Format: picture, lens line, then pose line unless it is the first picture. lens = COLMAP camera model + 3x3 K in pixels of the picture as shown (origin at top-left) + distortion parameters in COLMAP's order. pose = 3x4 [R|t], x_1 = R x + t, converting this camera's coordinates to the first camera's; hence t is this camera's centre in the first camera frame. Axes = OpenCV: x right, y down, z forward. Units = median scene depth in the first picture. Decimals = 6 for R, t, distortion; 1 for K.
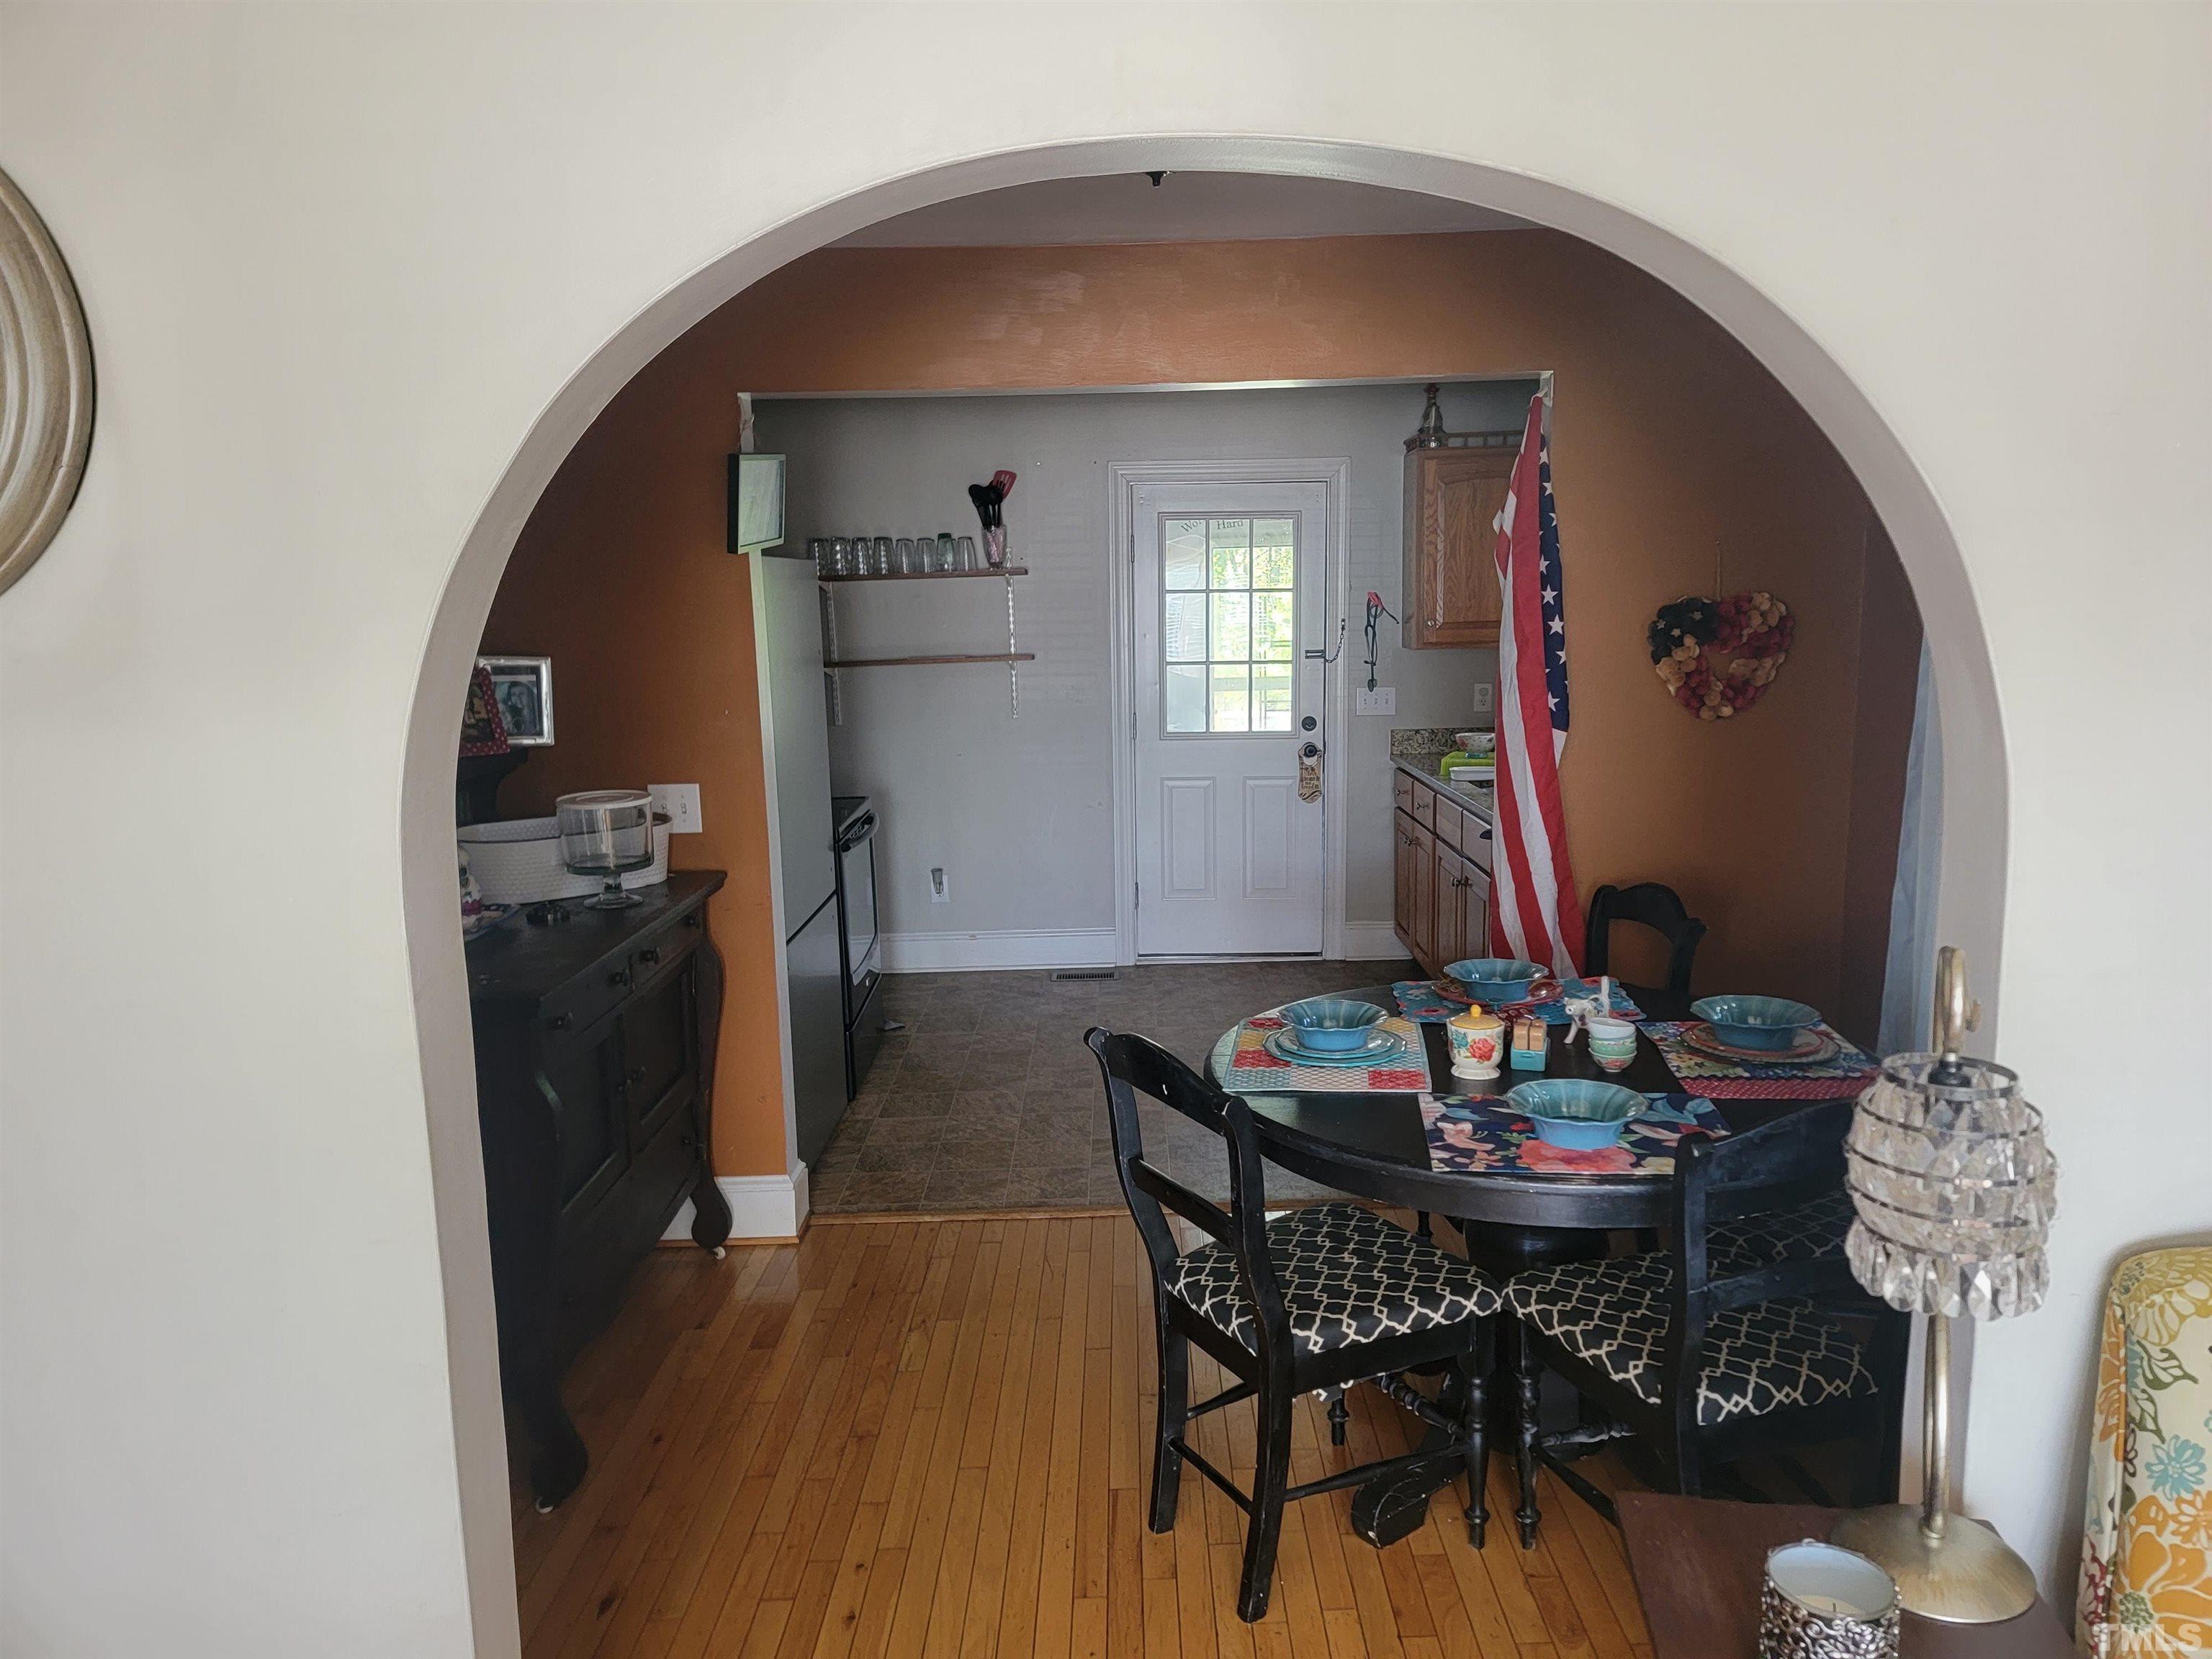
lens RADIAL K [[1528.6, 0, 1107.7], [0, 1528.6, 870.9], [0, 0, 1]] dist [0.040104, -0.024684]
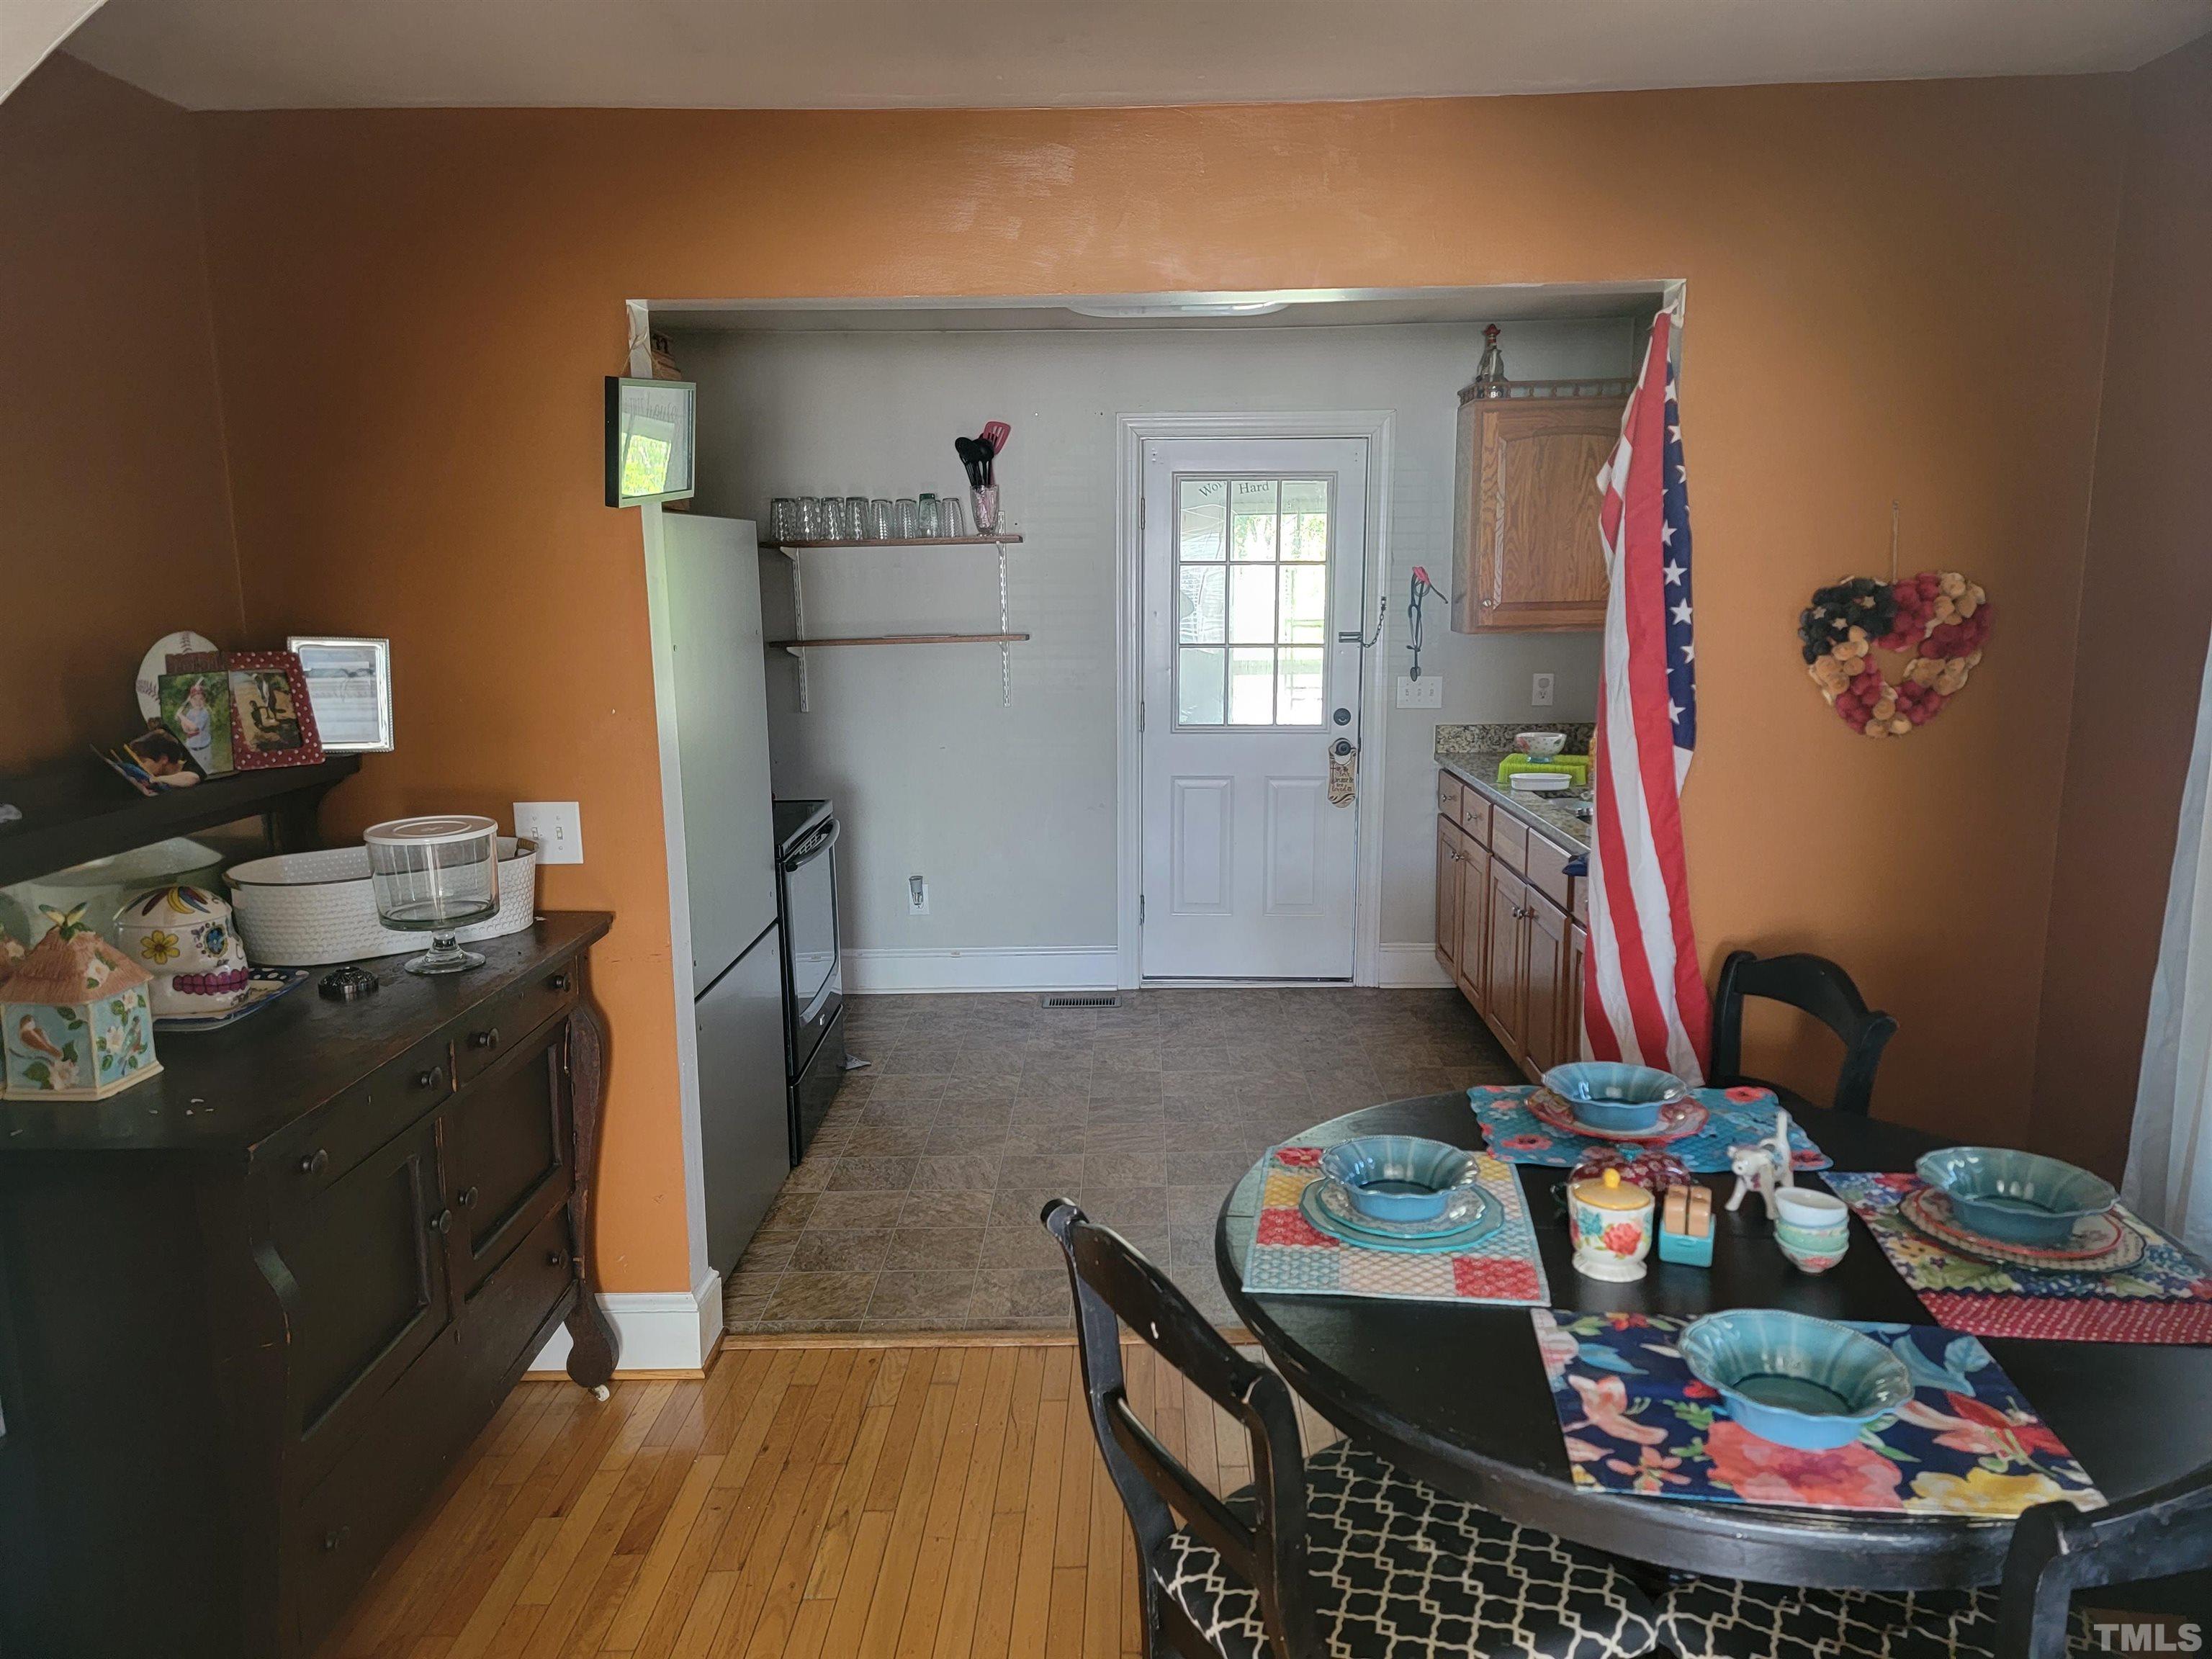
lens RADIAL K [[1528.6, 0, 1098.2], [0, 1528.6, 878.9], [0, 0, 1]] dist [0.040104, -0.024684]
pose [[0.999785, 0.013846, -0.015403, 0.012828], [-0.013483, 0.999634, 0.023439, -0.040342], [0.015722, -0.023227, 0.999607, 0.219868]]
